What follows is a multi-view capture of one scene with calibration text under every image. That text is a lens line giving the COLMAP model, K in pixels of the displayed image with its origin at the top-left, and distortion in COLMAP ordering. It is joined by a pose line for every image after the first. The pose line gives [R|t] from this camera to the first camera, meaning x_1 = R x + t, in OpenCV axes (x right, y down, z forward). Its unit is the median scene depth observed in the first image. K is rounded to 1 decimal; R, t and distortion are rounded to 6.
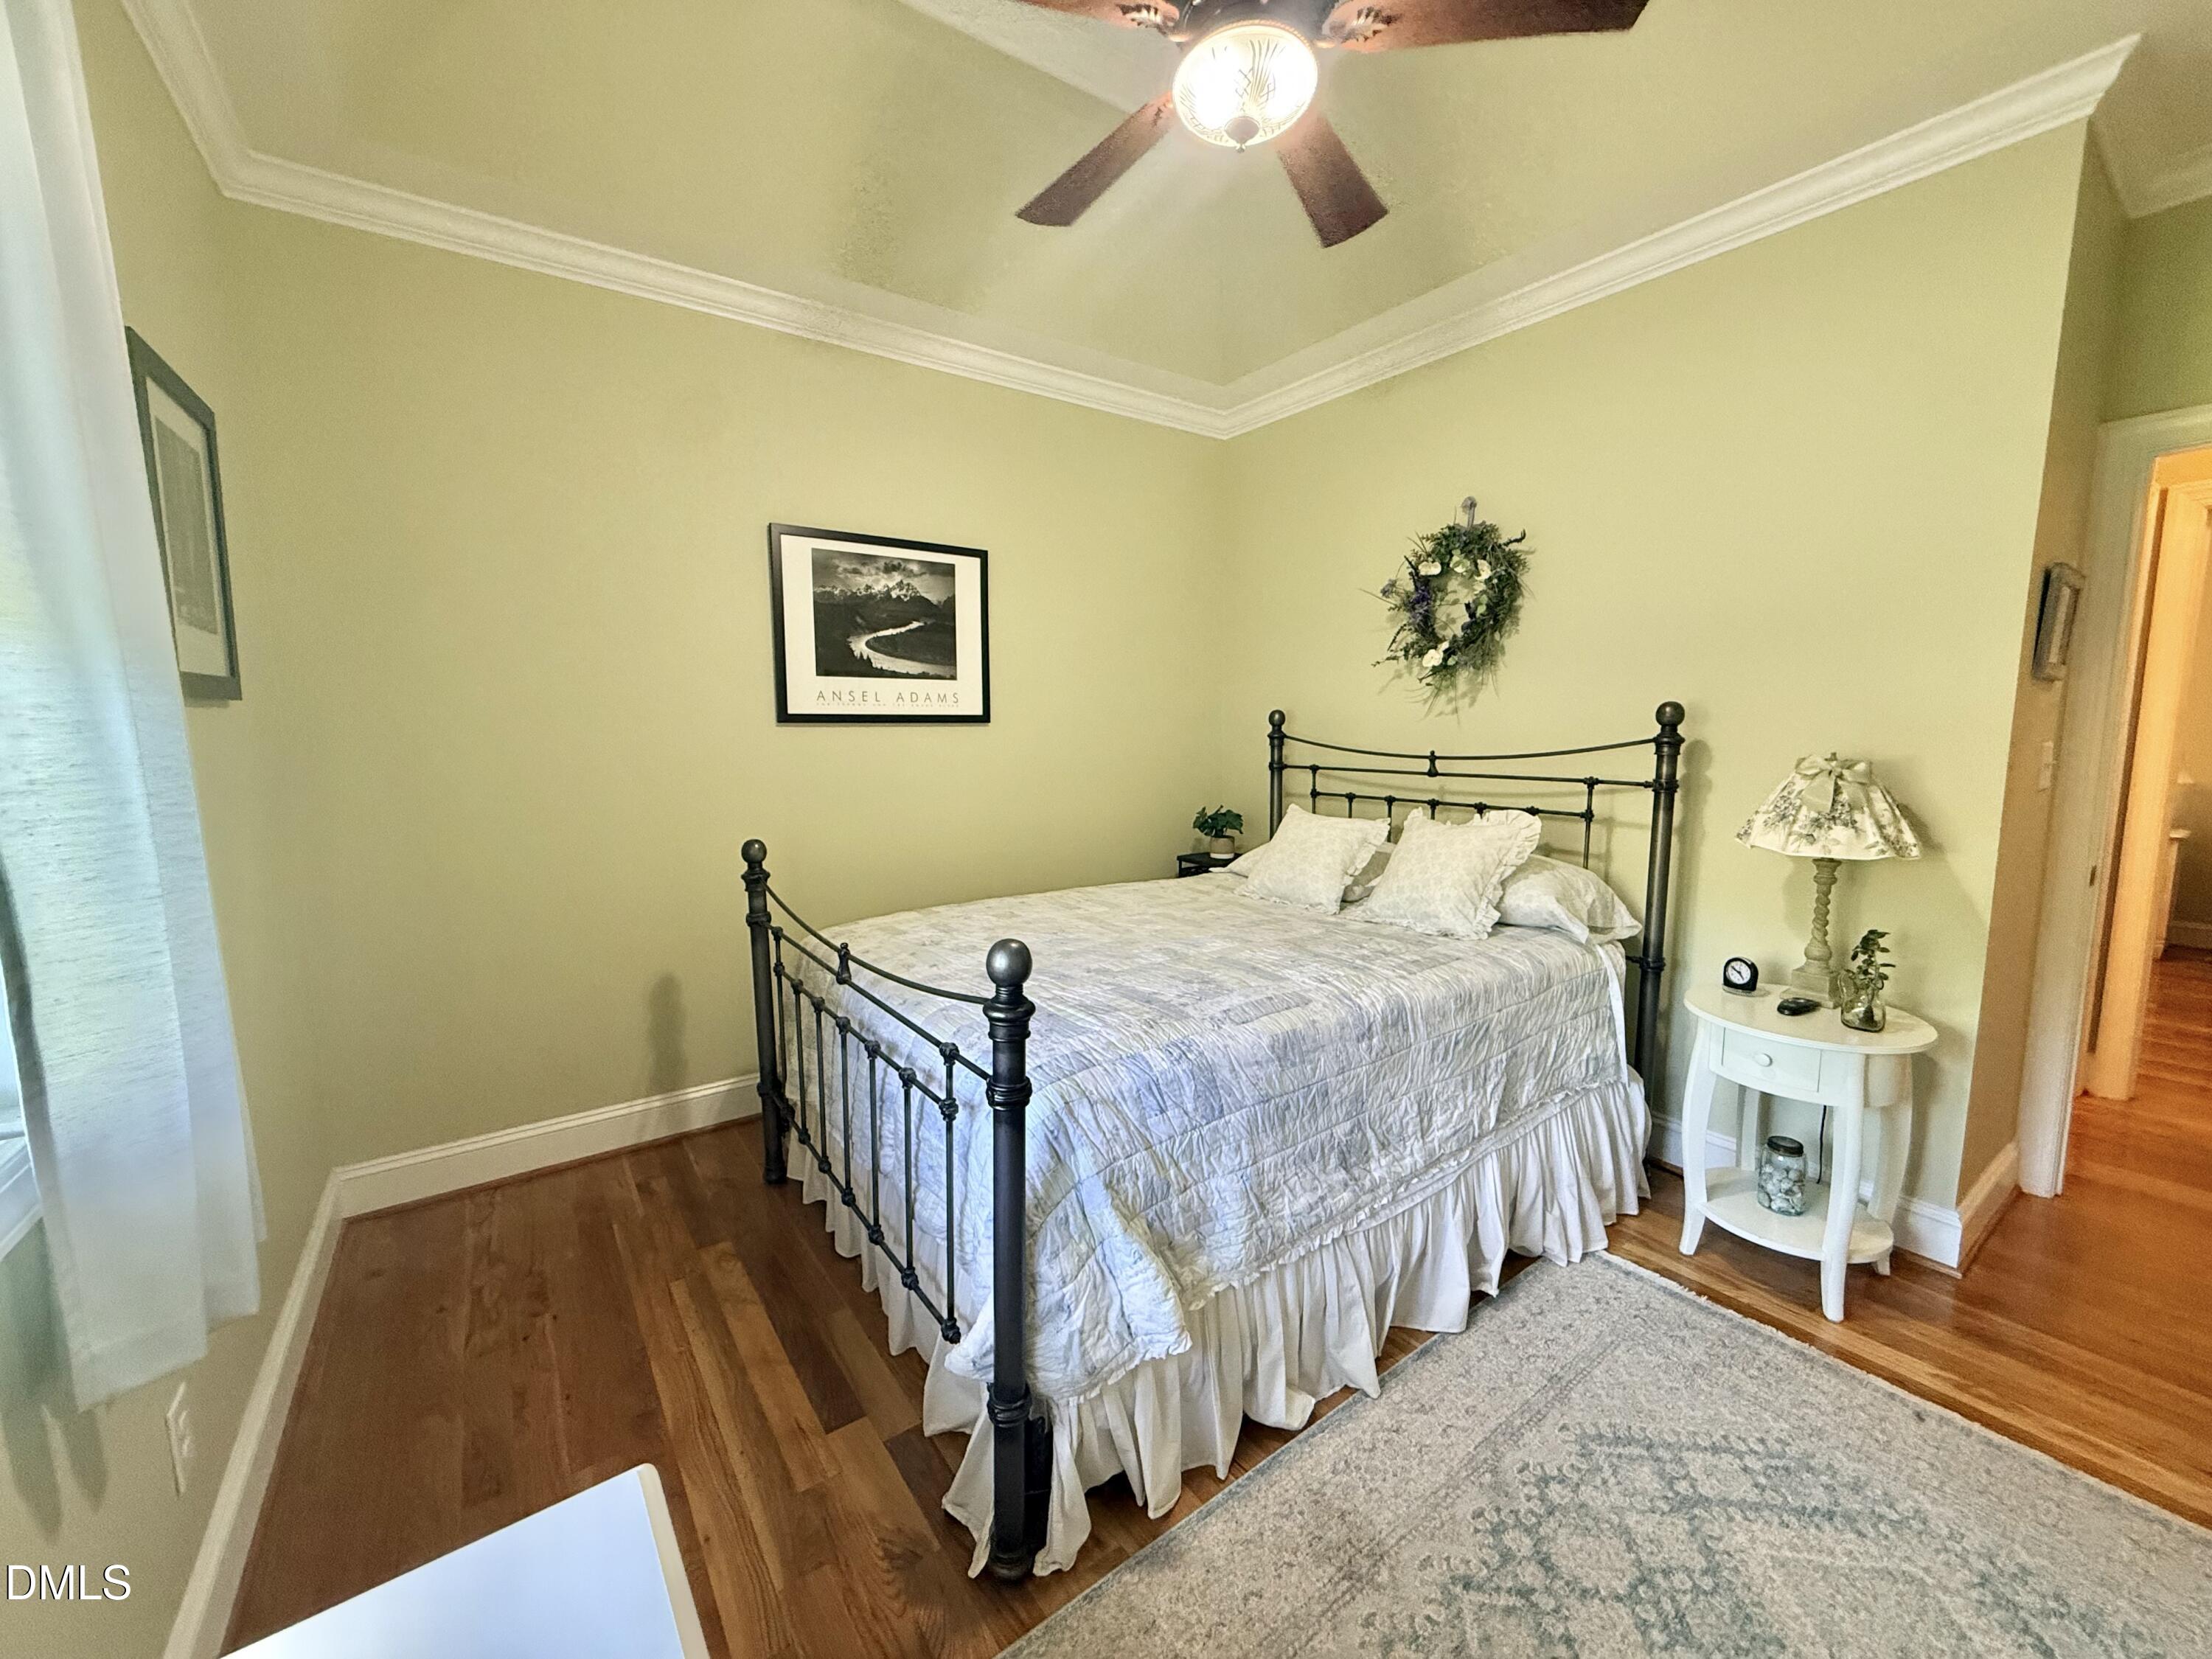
lens RADIAL K [[884.5, 0, 1104.2], [0, 884.5, 826.3], [0, 0, 1]] dist [0.002453, 0.000193]
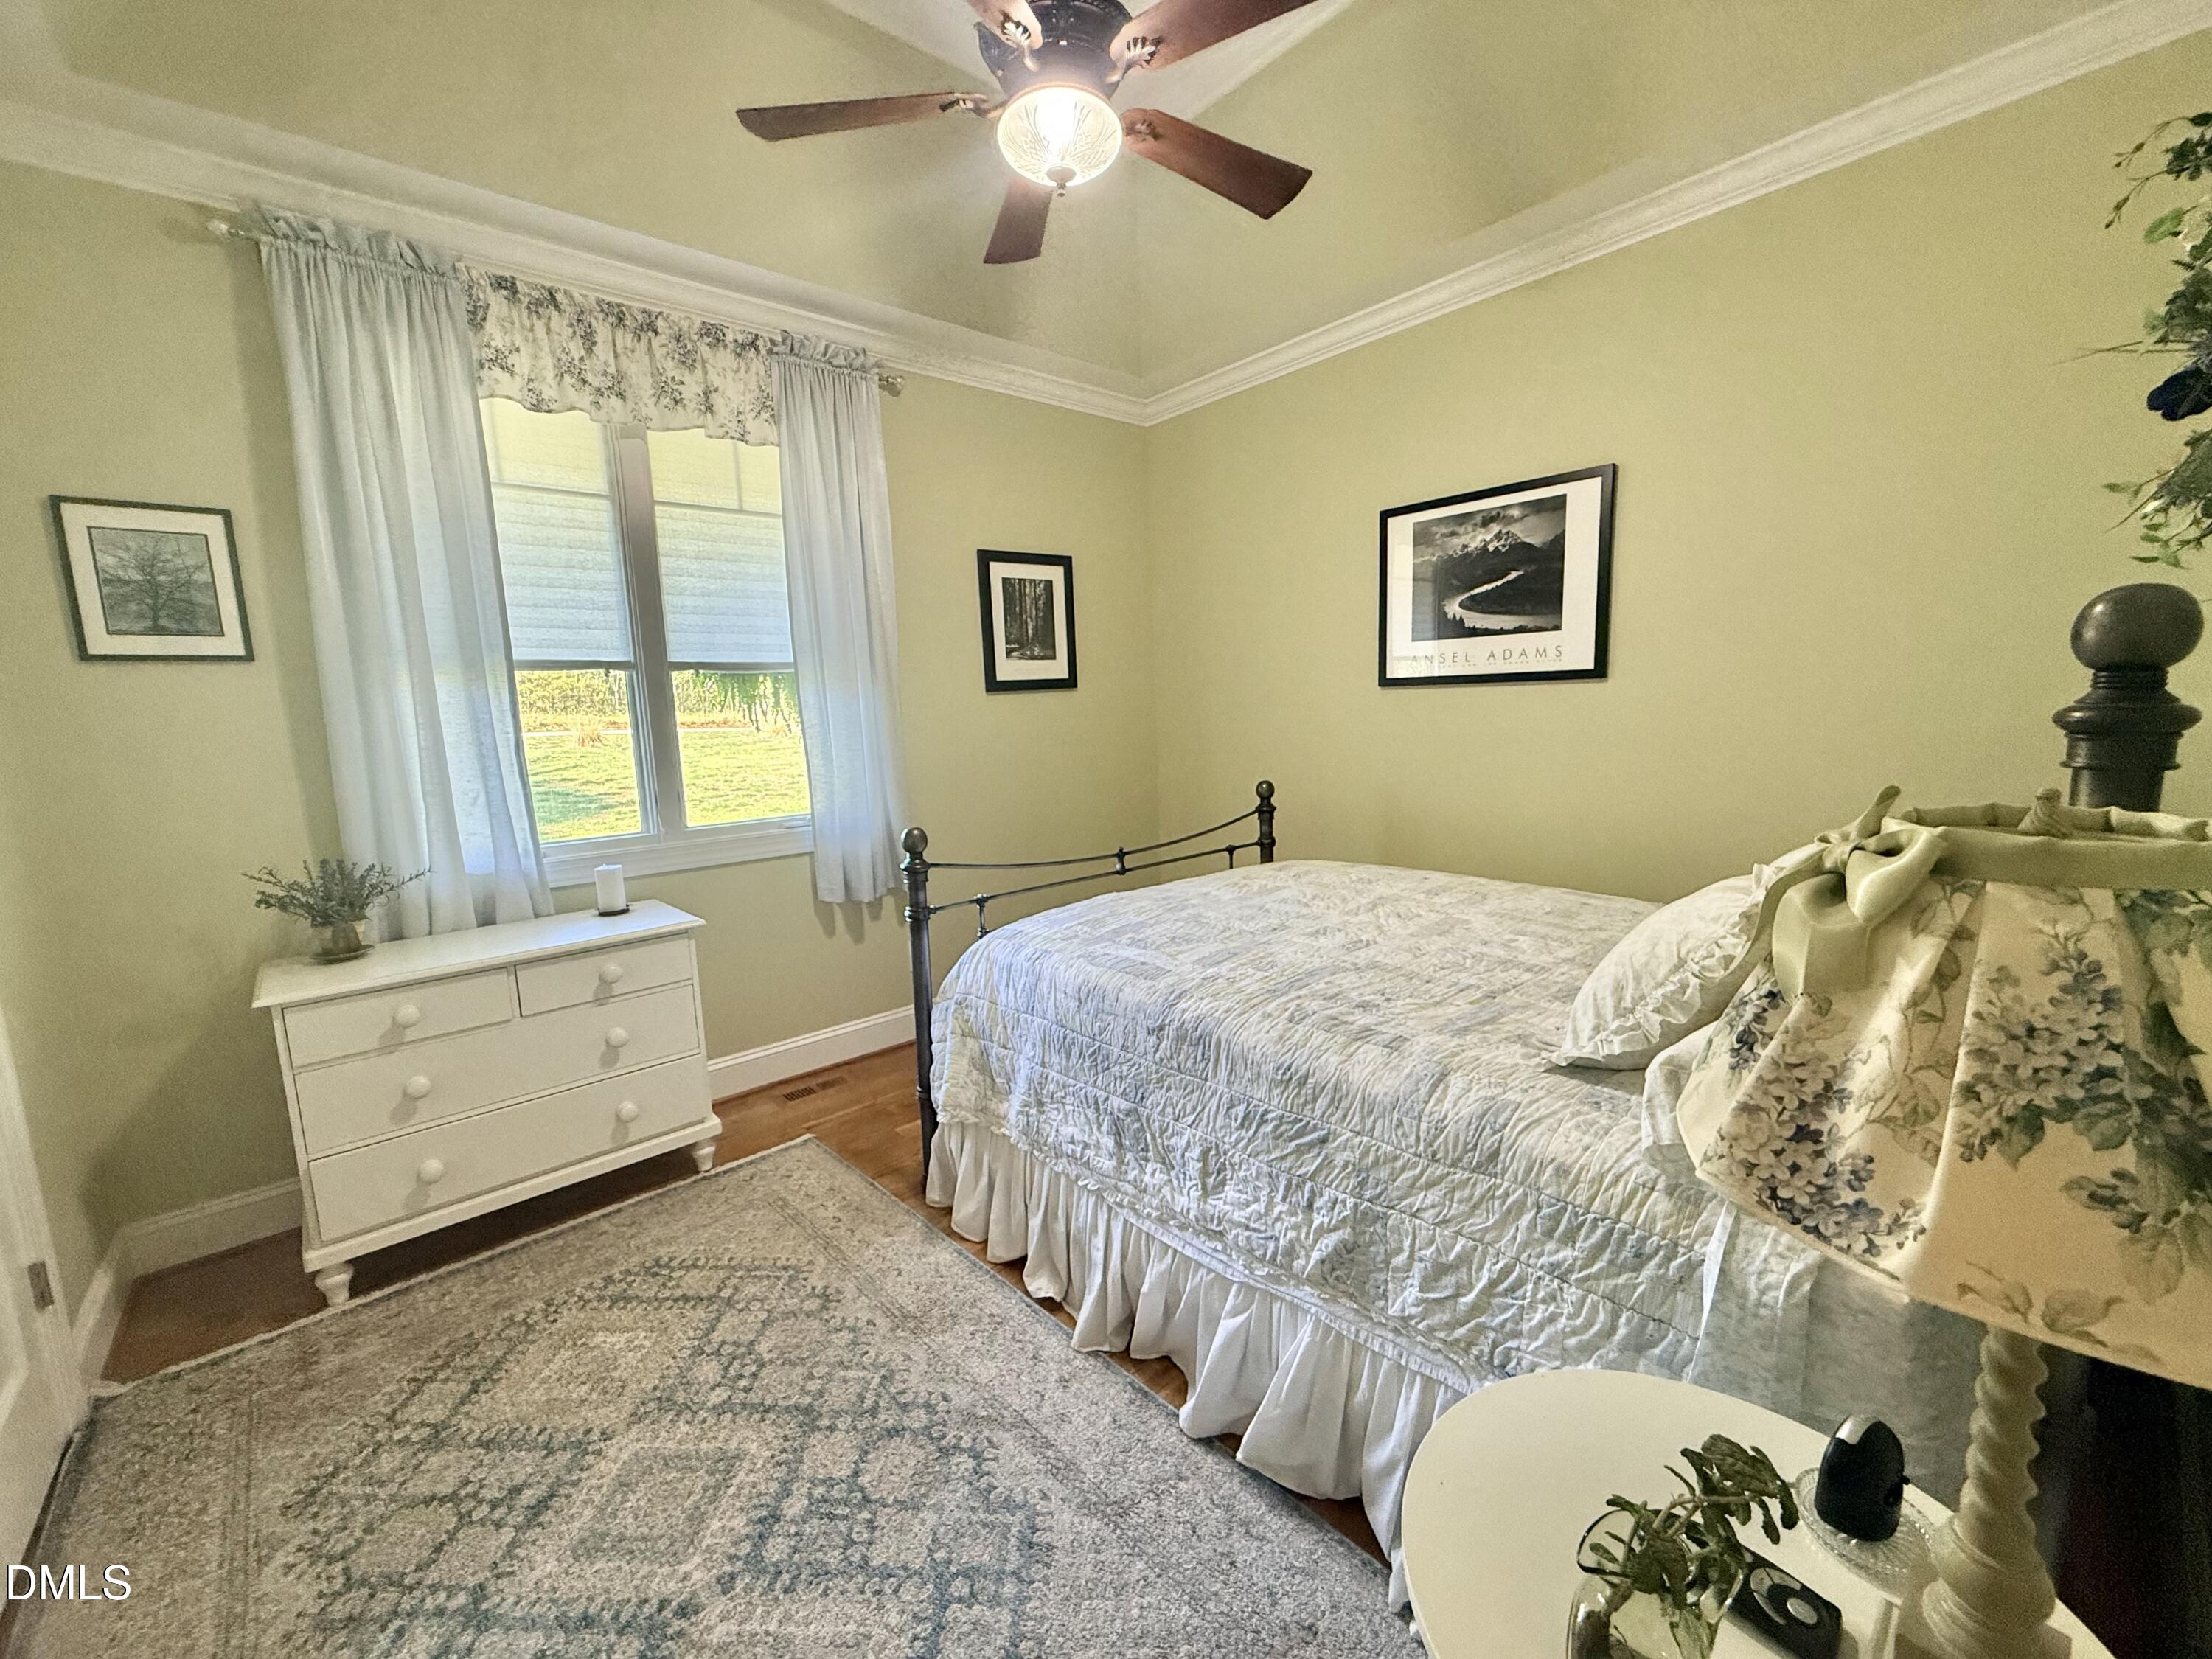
lens RADIAL K [[884.5, 0, 1100.2], [0, 884.5, 830.1], [0, 0, 1]] dist [0.002453, 0.000193]
pose [[0.097703, 0.144342, -0.984693, 0.752460], [-0.078768, 0.987444, 0.136930, -0.061822], [0.992094, 0.064184, 0.107846, 0.529096]]
